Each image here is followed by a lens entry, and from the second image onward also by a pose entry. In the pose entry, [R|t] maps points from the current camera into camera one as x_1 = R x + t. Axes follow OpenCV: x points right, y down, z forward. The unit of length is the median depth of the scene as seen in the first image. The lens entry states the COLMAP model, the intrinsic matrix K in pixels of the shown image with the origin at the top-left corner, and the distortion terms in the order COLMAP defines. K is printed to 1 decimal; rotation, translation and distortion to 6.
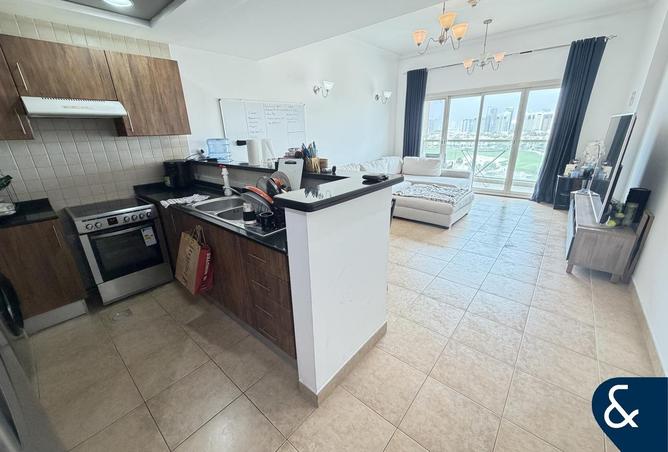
lens RADIAL K [[267.2, 0, 333.2], [0, 267.2, 223.8], [0, 0, 1]] dist [-0.000959, 0.000038]
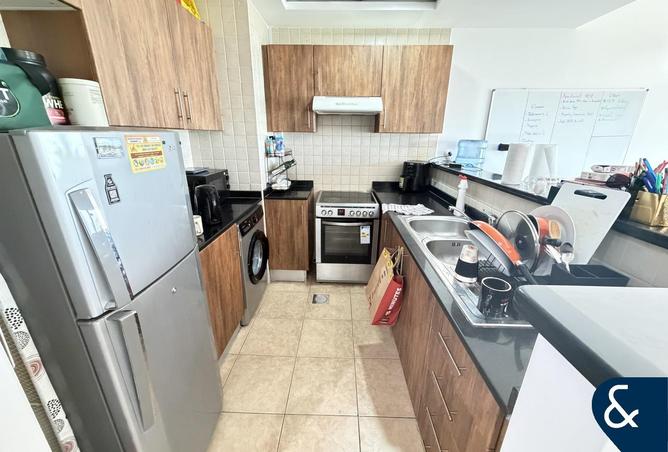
lens RADIAL K [[267.2, 0, 333.2], [0, 267.2, 223.8], [0, 0, 1]] dist [-0.000959, 0.000038]
pose [[0.630312, 0.278111, -0.724818, -0.069579], [-0.281071, 0.952044, 0.120873, -0.083339], [0.723675, 0.127537, 0.678254, 0.264545]]
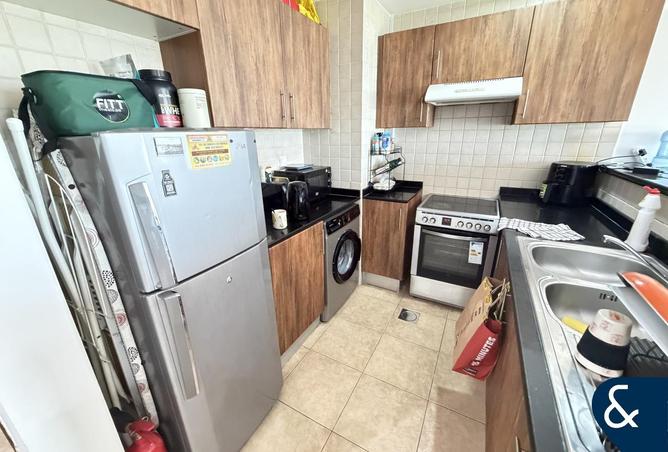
lens RADIAL K [[267.2, 0, 333.2], [0, 267.2, 223.8], [0, 0, 1]] dist [-0.000959, 0.000038]
pose [[0.202147, 0.339441, -0.918649, -0.086664], [-0.308853, 0.912244, 0.269112, -0.122481], [0.929380, 0.229328, 0.289244, 0.390582]]
